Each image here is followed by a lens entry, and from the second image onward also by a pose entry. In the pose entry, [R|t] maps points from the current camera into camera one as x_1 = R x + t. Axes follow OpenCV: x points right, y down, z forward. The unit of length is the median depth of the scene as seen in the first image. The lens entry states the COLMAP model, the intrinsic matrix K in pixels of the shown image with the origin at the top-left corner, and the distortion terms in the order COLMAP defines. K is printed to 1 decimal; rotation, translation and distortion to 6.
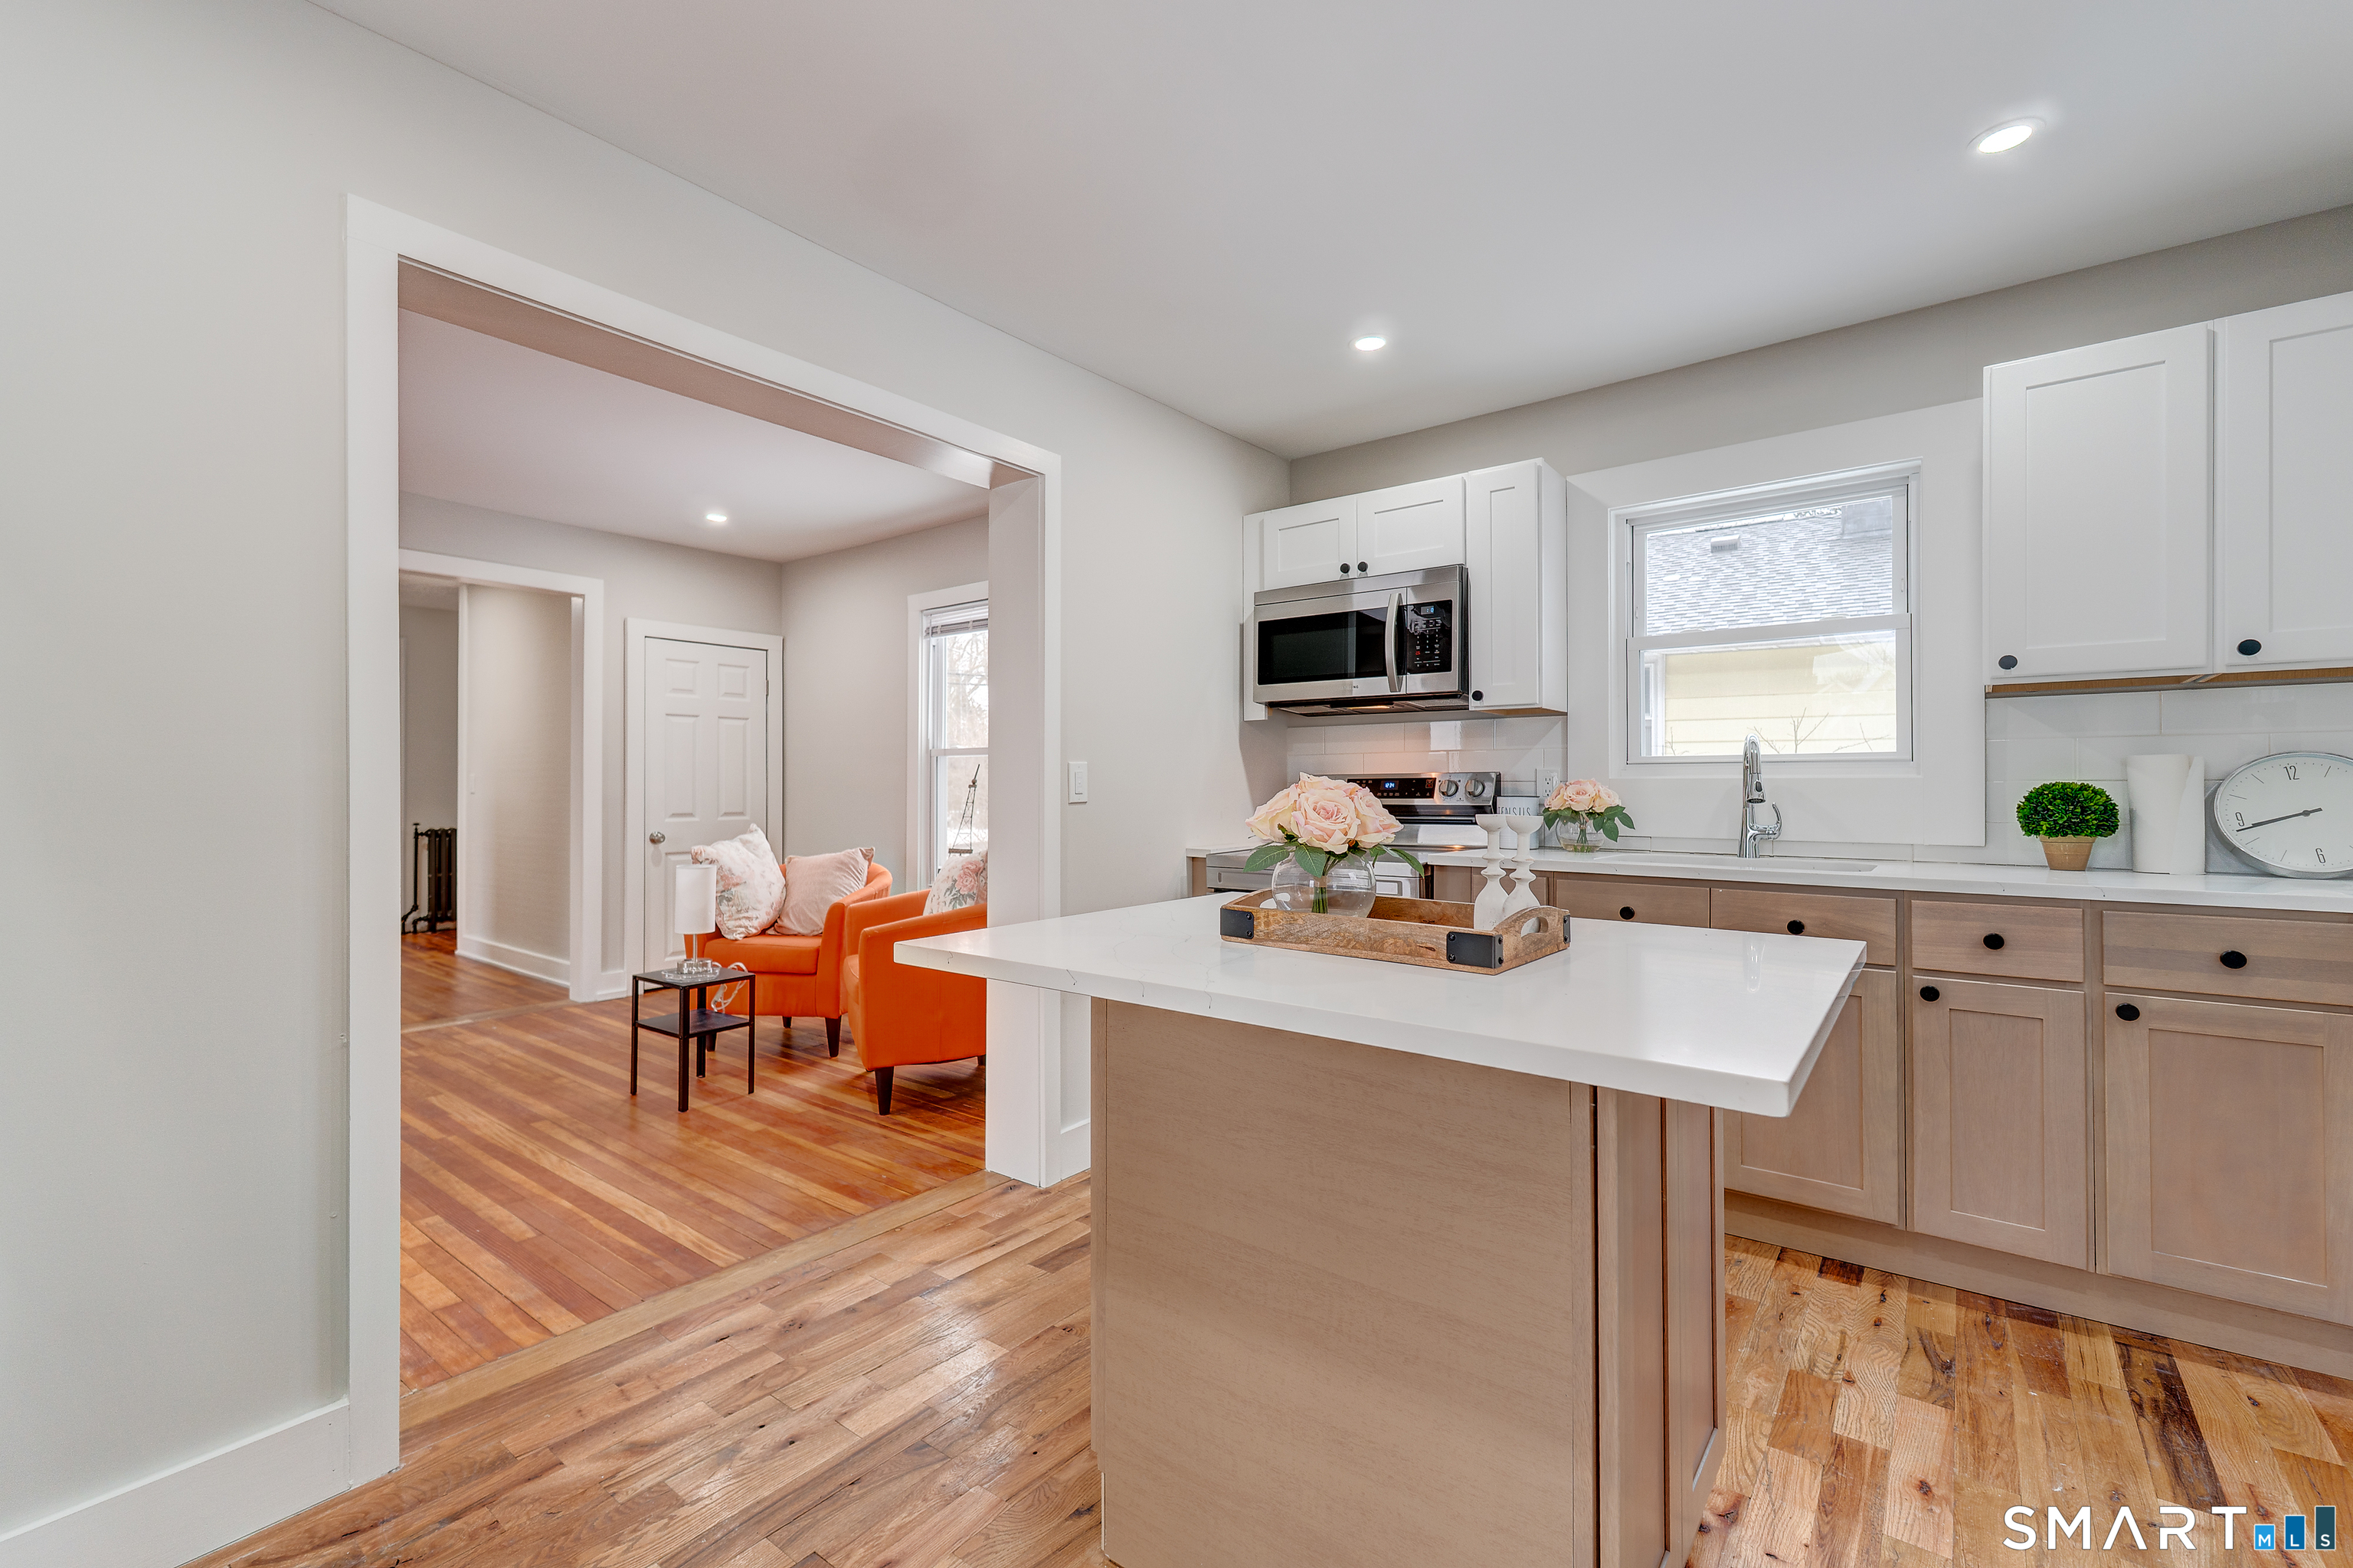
lens RADIAL K [[982.1, 0, 1215.7], [0, 982.1, 781.2], [0, 0, 1]] dist [0.003666, 0.000463]
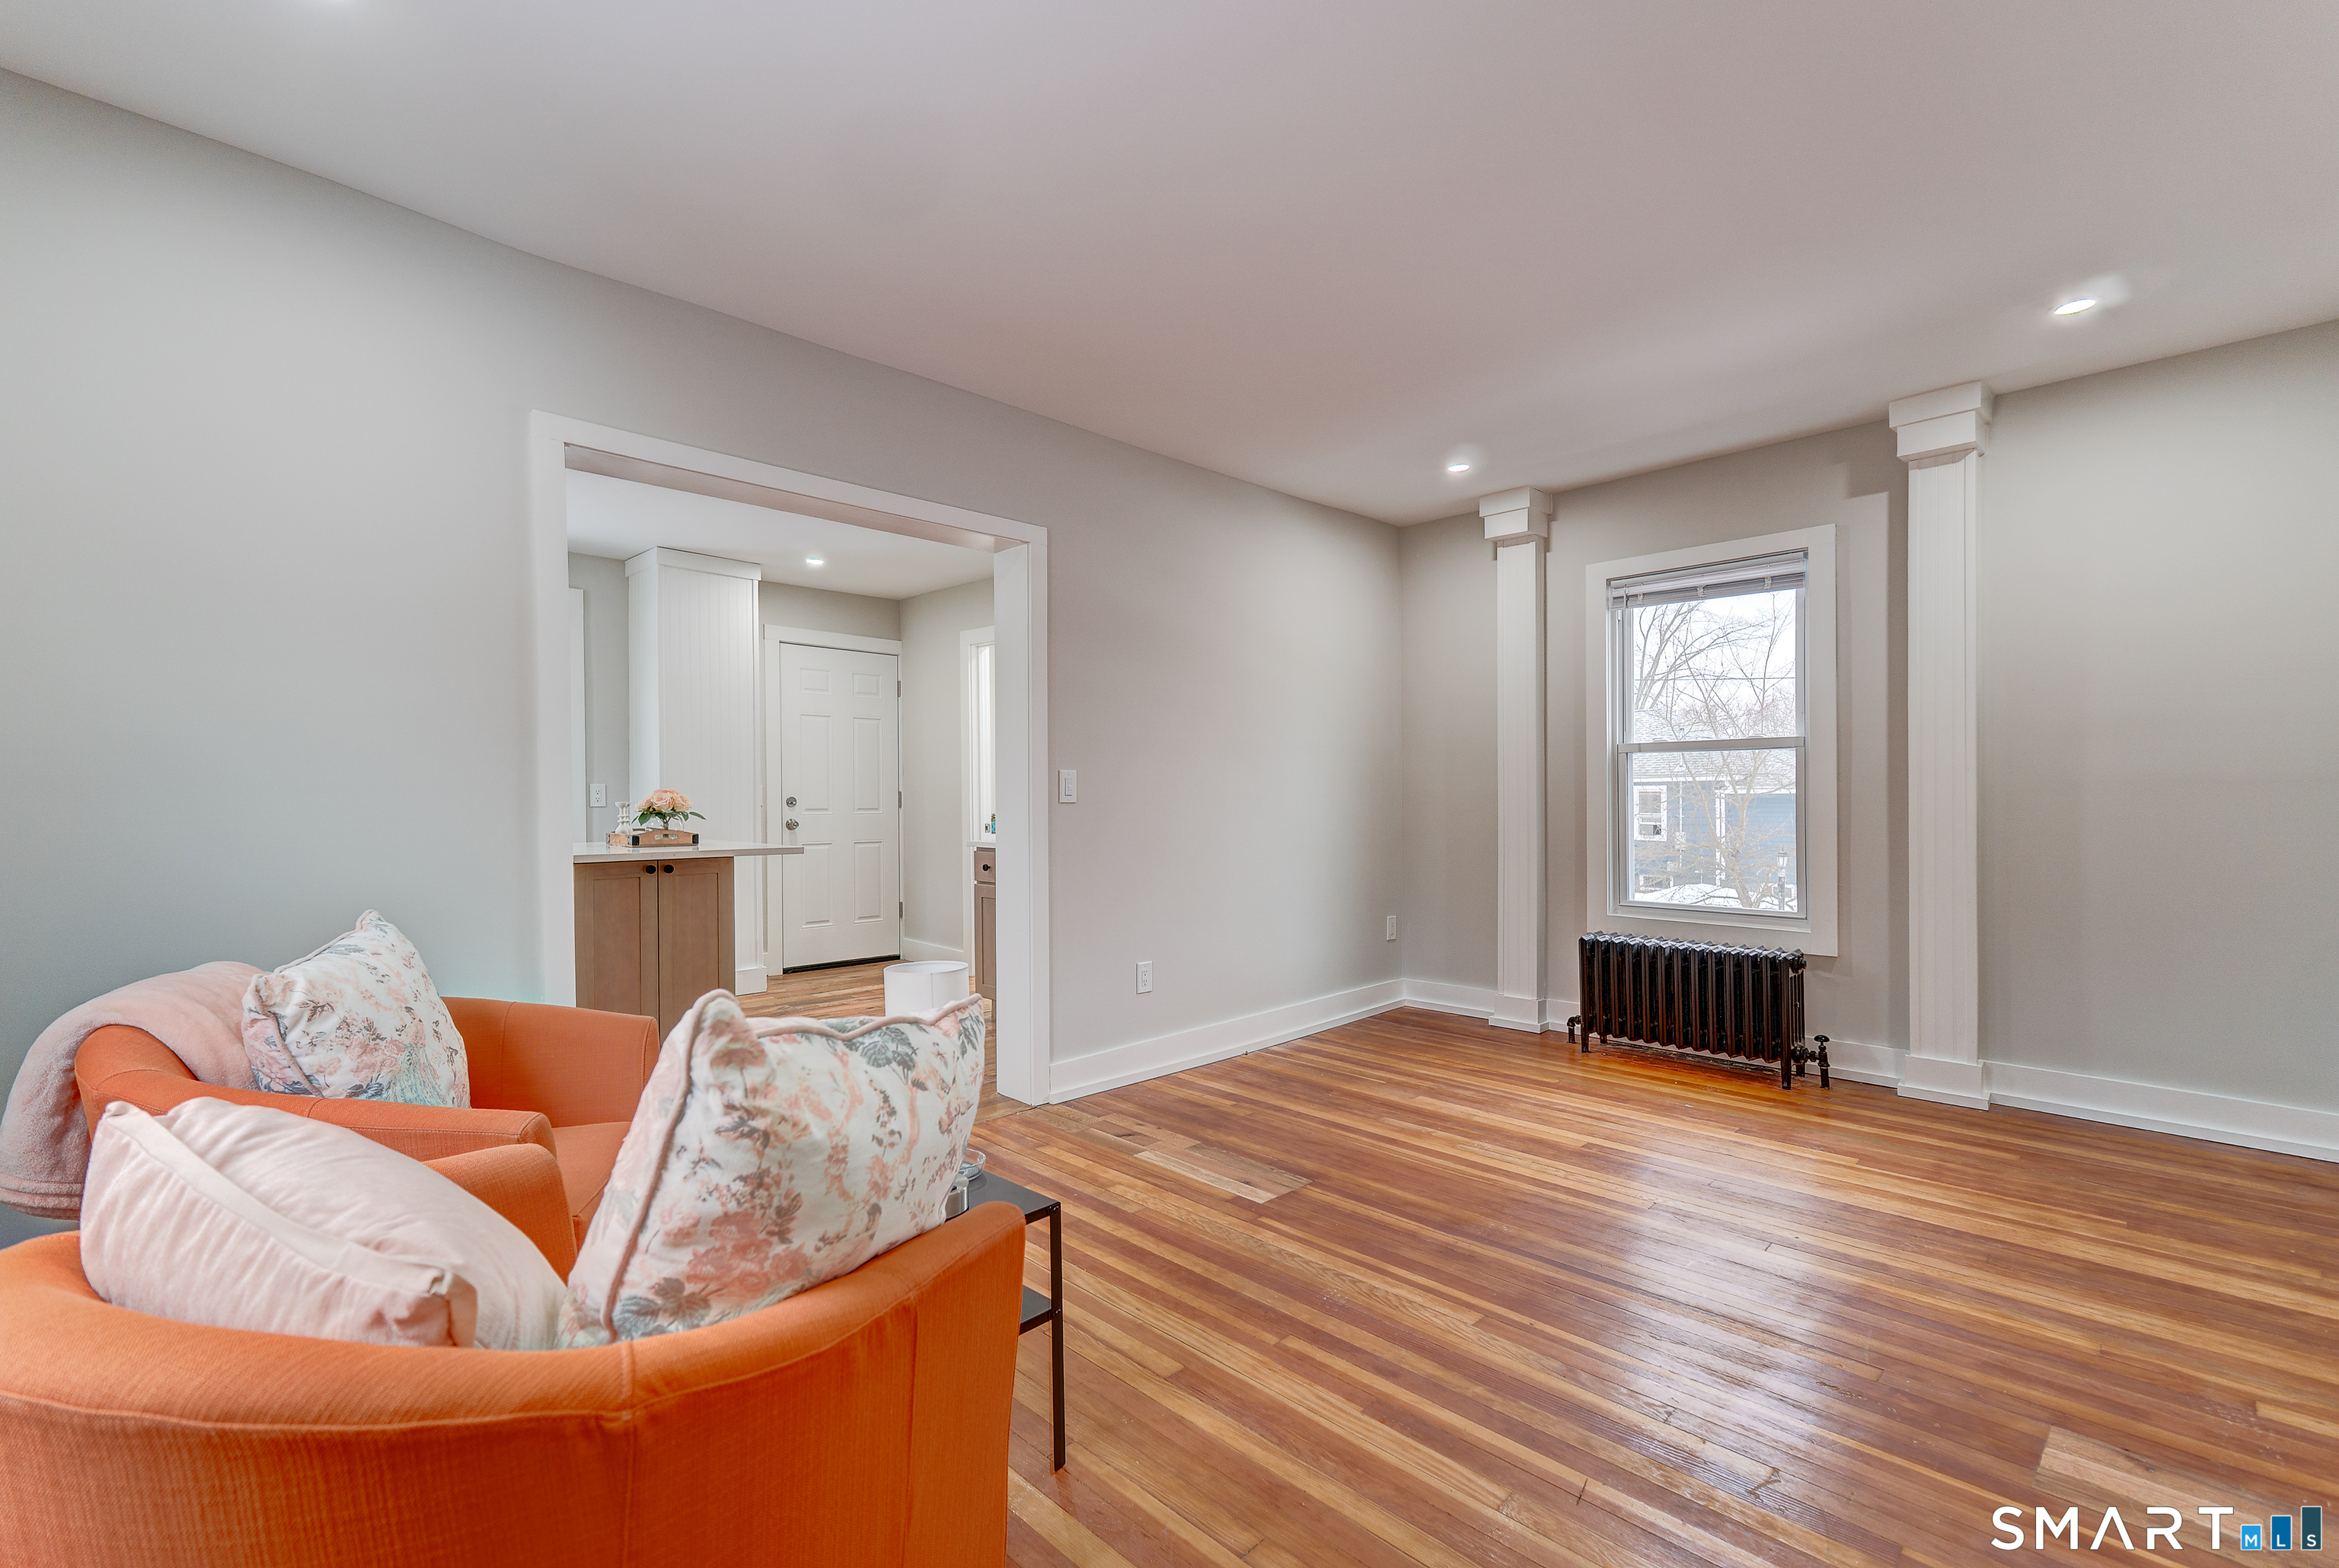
lens RADIAL K [[994.6, 0, 1171.0], [0, 994.6, 797.0], [0, 0, 1]] dist [0.001299, 0.000203]
pose [[-0.988725, 0.004765, 0.149667, -0.930675], [0.004304, 0.999985, -0.003403, 0.017243], [-0.149681, -0.002721, -0.988731, 1.894344]]
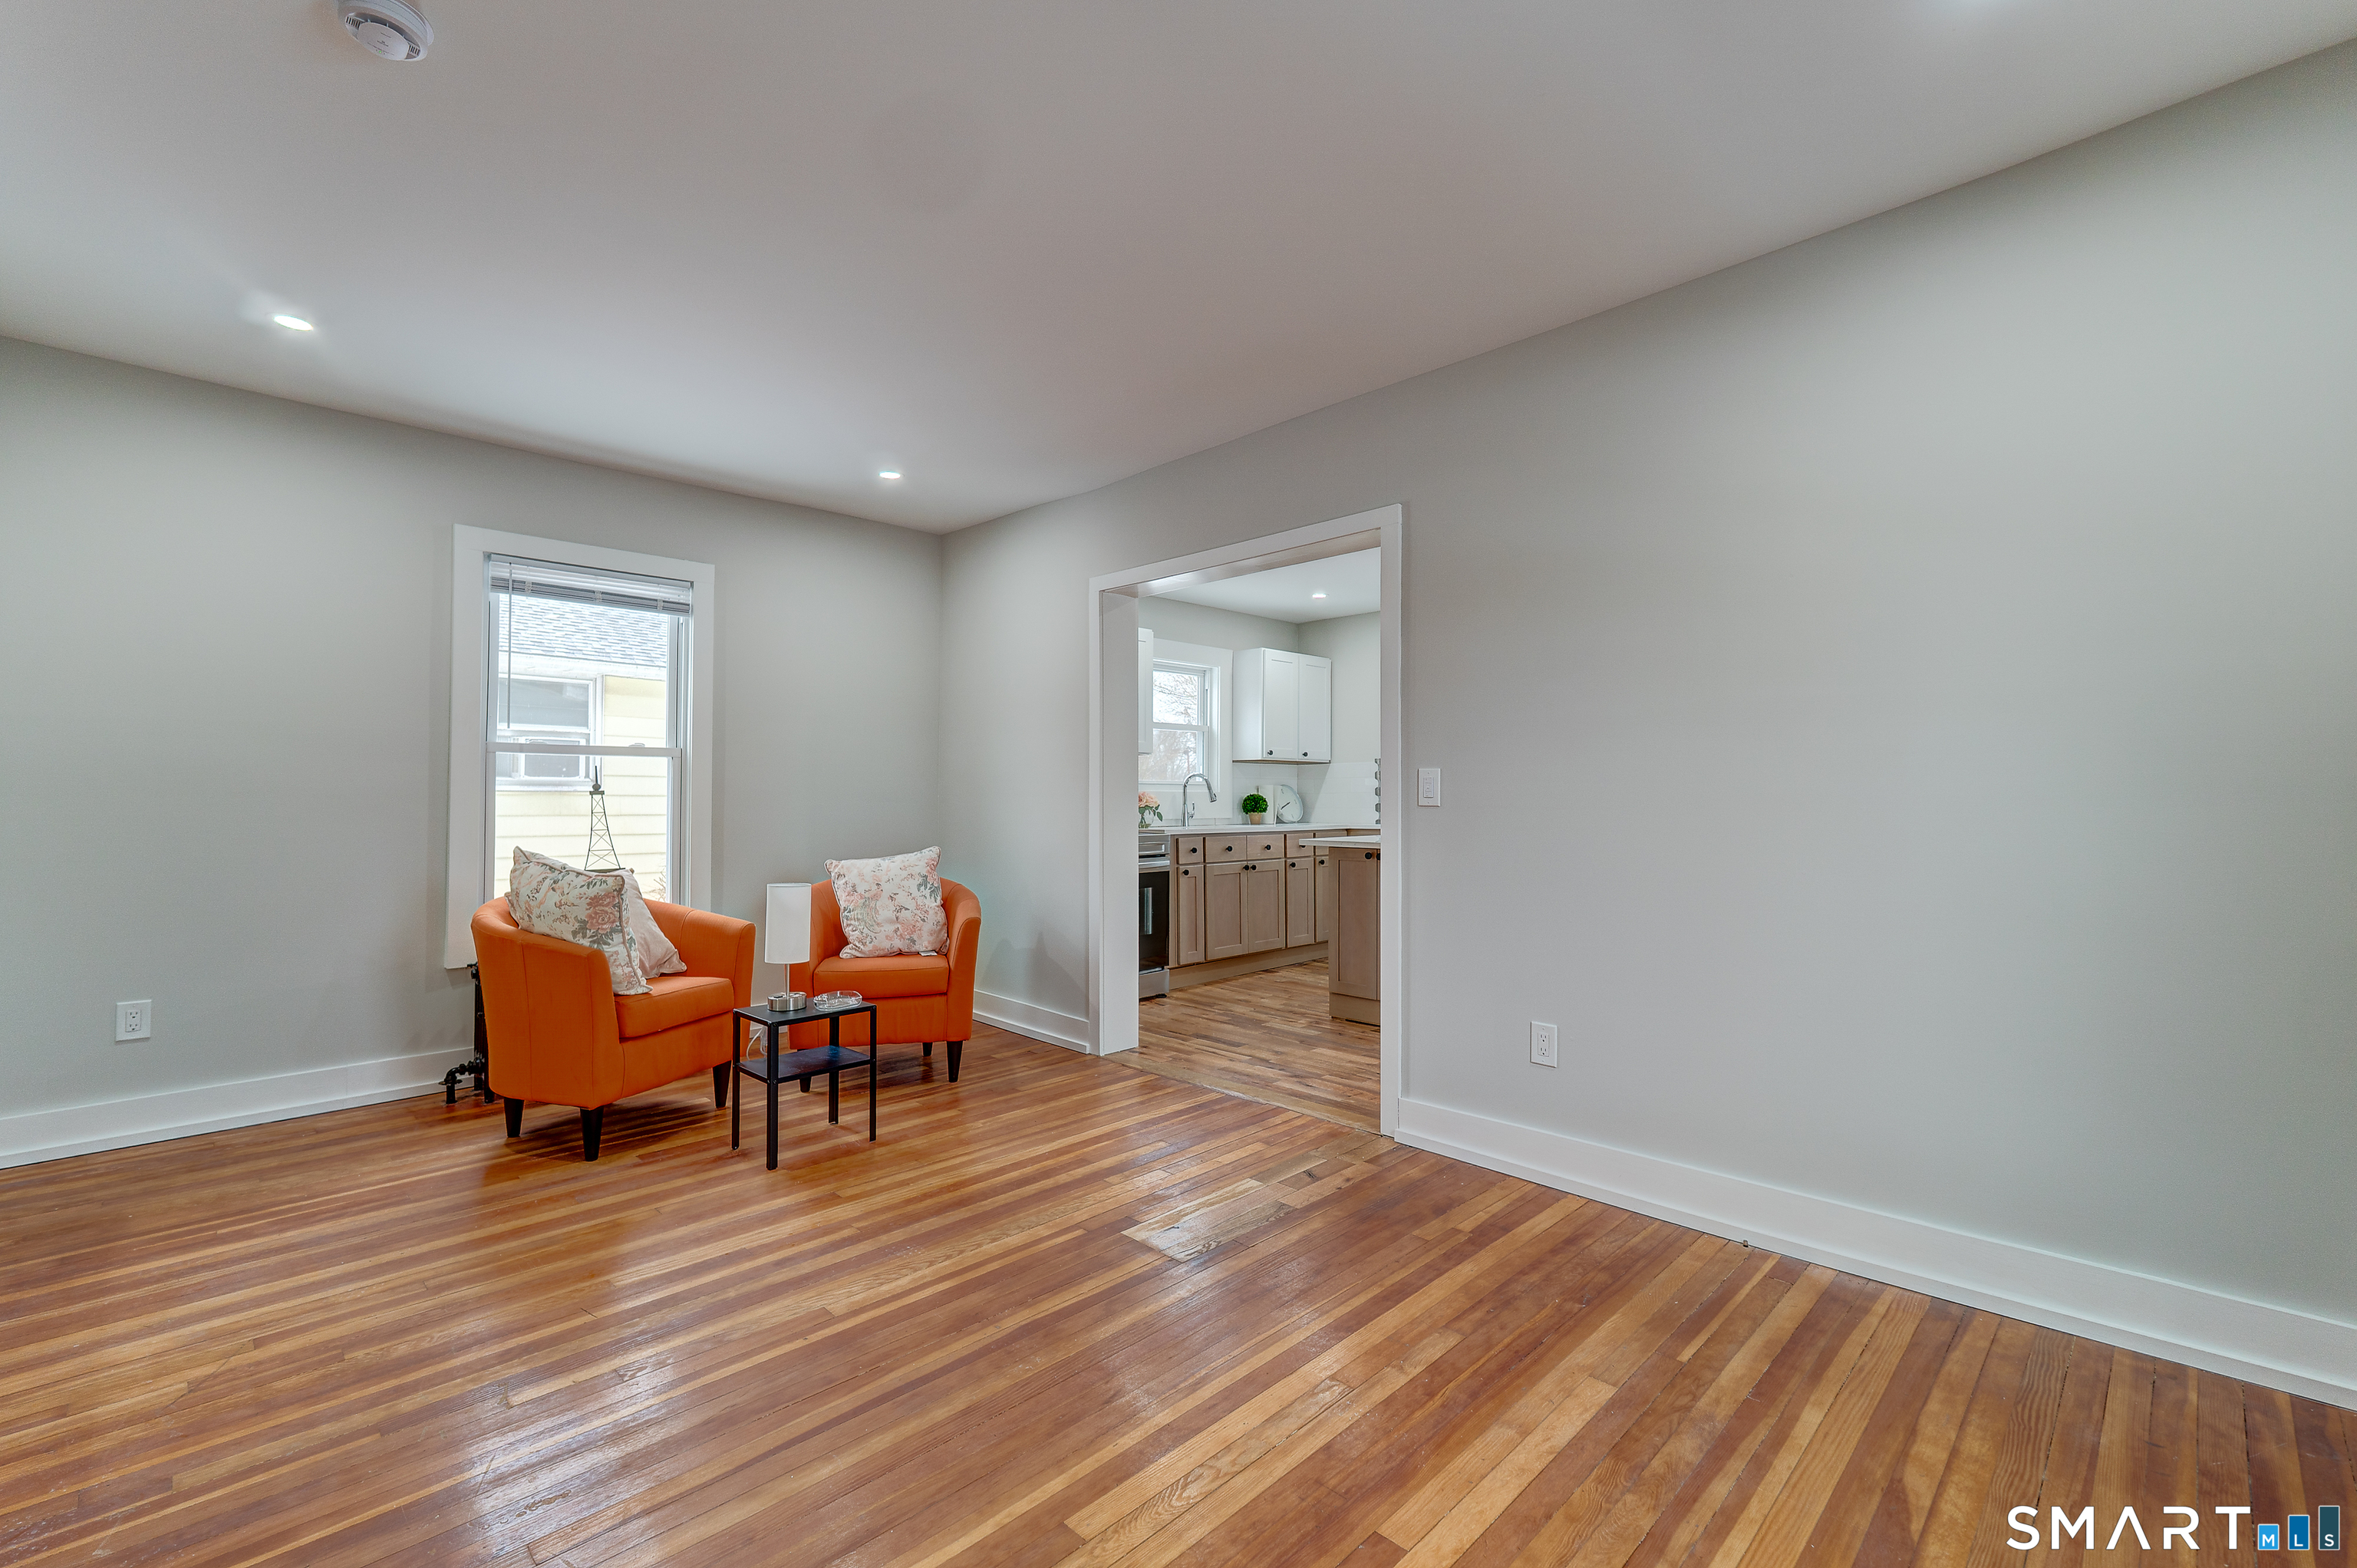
lens RADIAL K [[1004.1, 0, 1161.4], [0, 1004.1, 782.6], [0, 0, 1]] dist [0.003095, 0.000649]
pose [[0.147082, 0.015357, 0.989005, -1.798376], [-0.006117, 0.999874, -0.014616, 0.010766], [-0.989105, -0.003900, 0.147157, 0.730379]]
